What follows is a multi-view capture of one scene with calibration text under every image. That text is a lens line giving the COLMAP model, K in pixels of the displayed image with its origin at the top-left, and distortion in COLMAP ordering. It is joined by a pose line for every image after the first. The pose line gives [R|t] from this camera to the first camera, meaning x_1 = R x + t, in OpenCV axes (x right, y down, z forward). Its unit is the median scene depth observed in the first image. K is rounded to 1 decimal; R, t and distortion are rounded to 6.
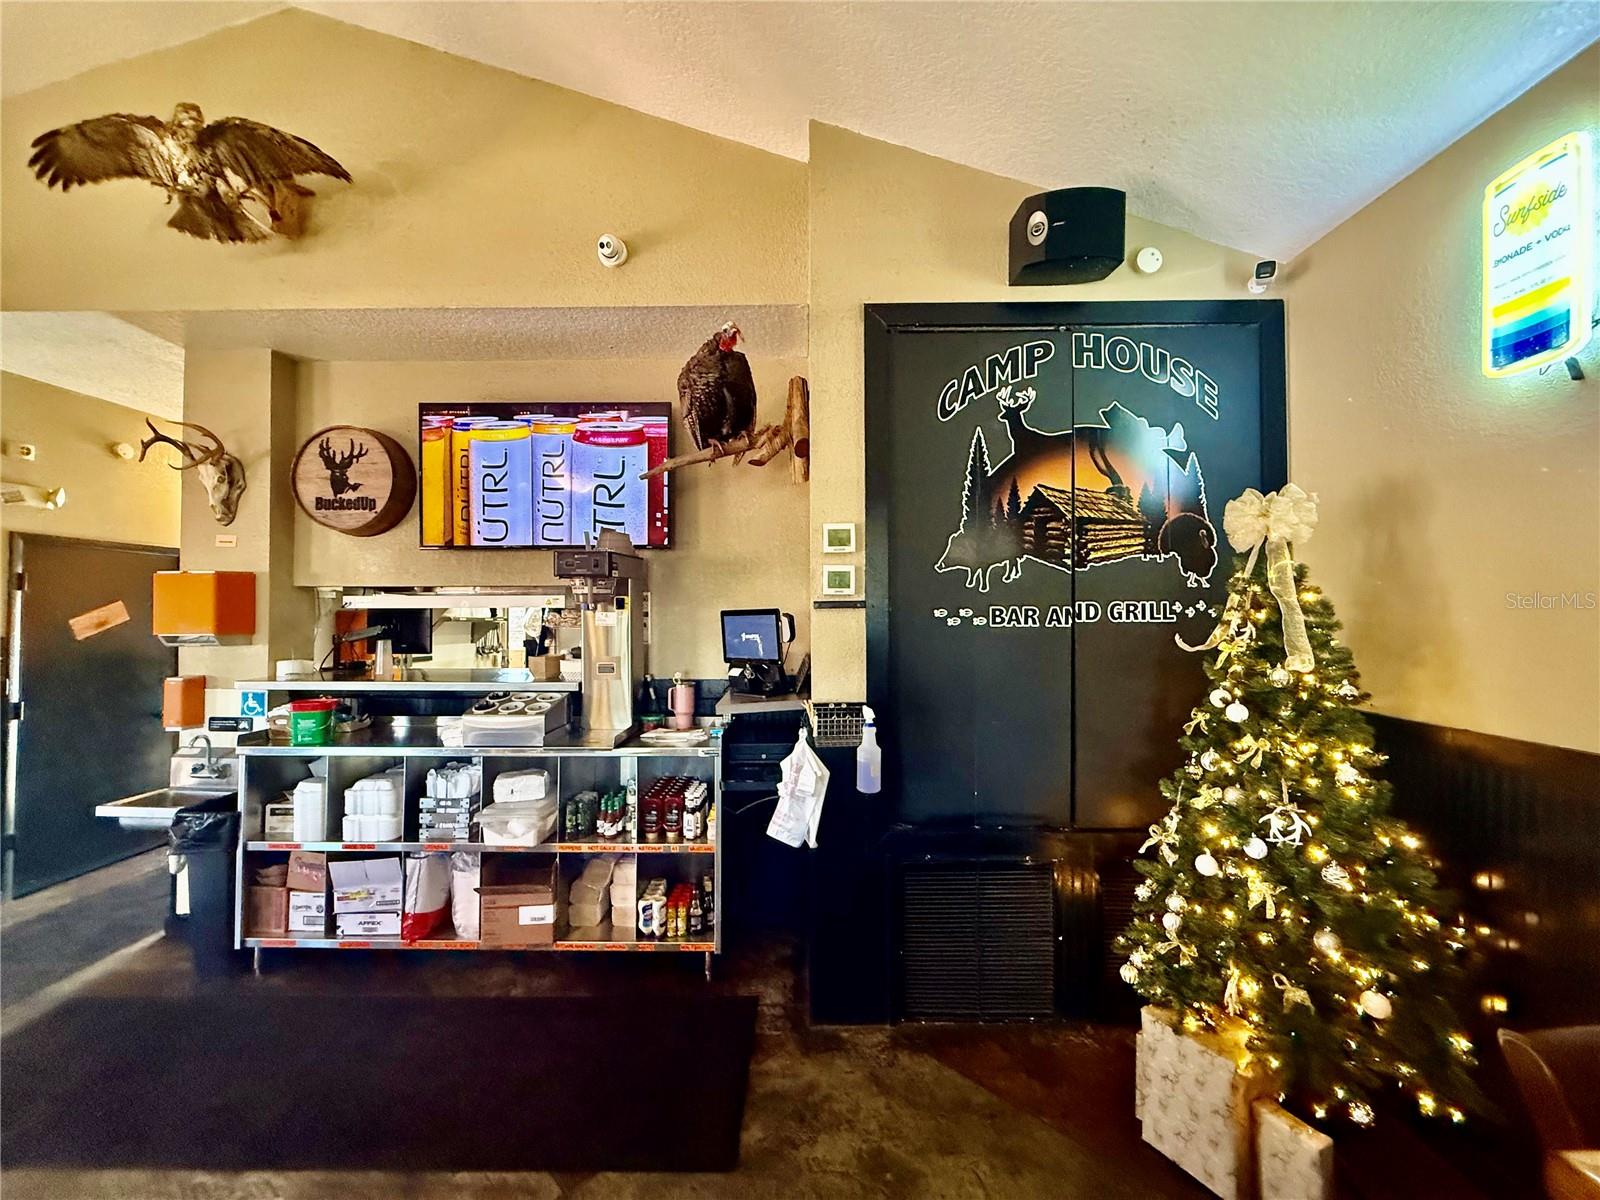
lens RADIAL K [[639.2, 0, 796.3], [0, 639.2, 598.1], [0, 0, 1]] dist [-0.000271, 0.000220]
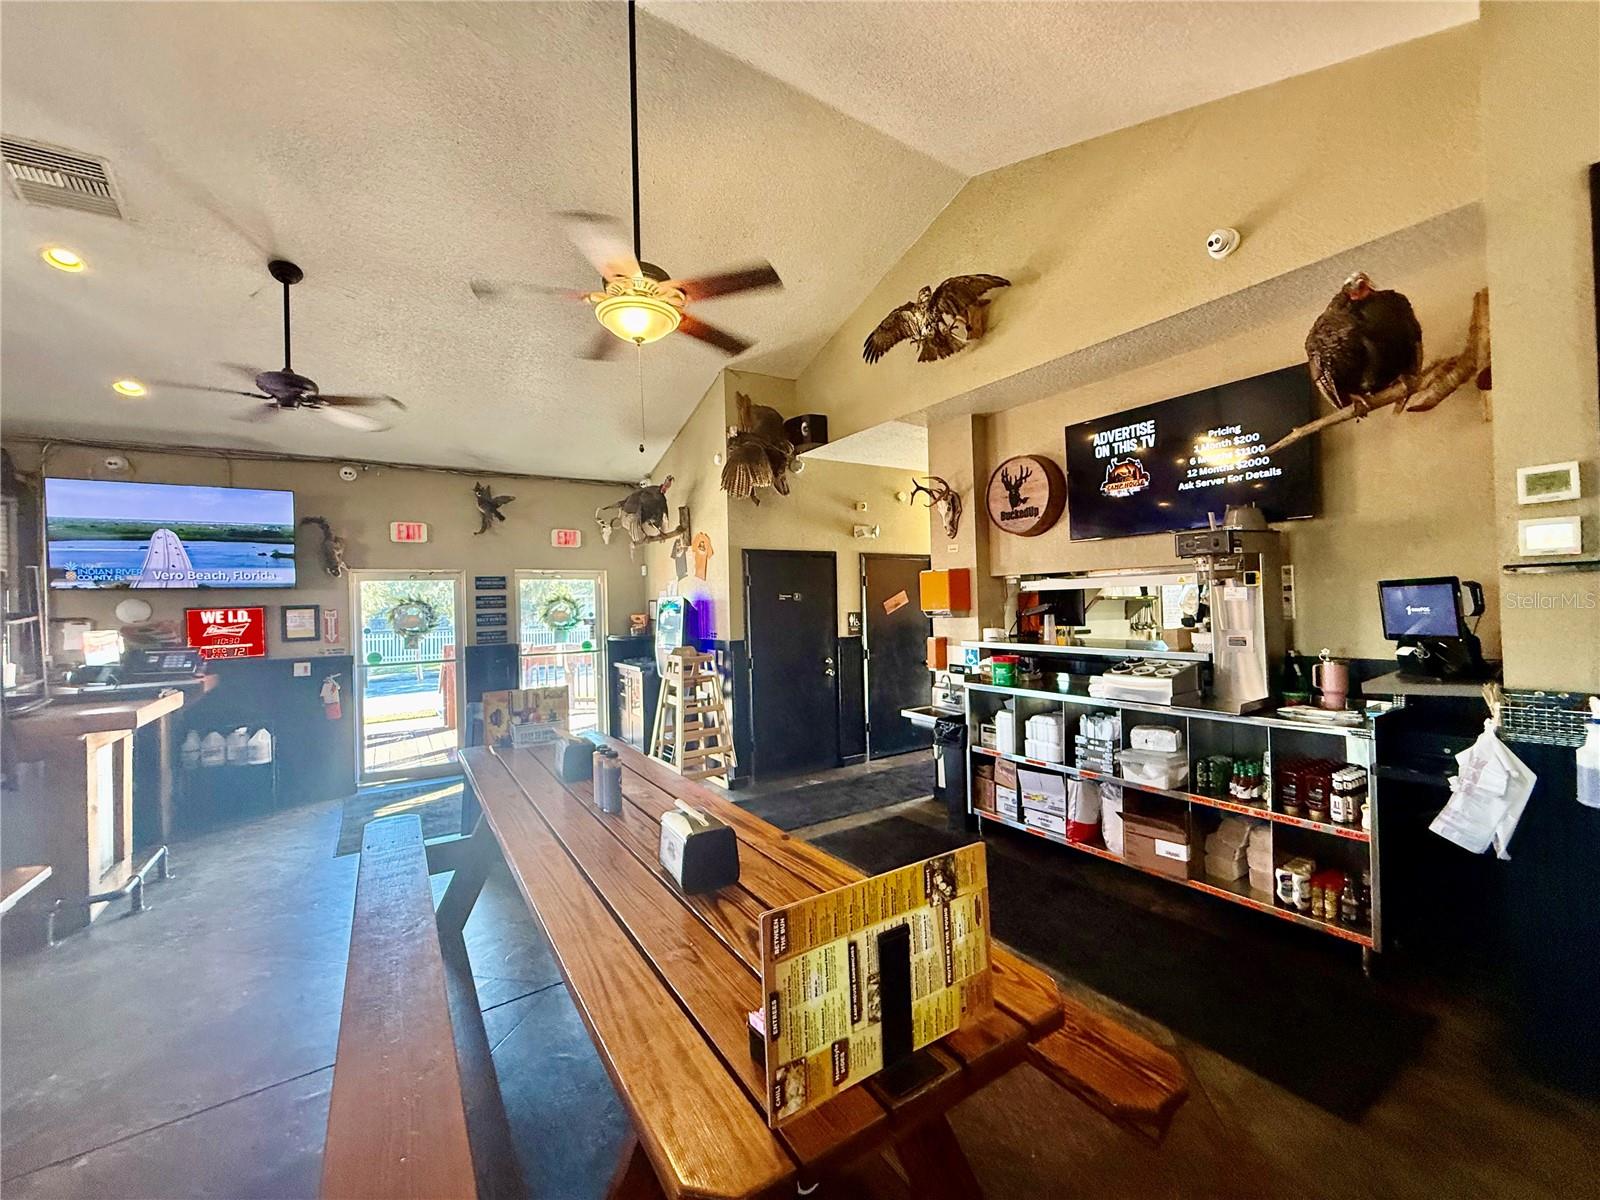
lens RADIAL K [[639.2, 0, 800.5], [0, 639.2, 599.9], [0, 0, 1]] dist [-0.000271, 0.000220]
pose [[0.568564, -0.016637, -0.822471, 0.165889], [0.044200, 0.998969, 0.010348, 0.000547], [0.821451, -0.042237, 0.568713, -0.185704]]
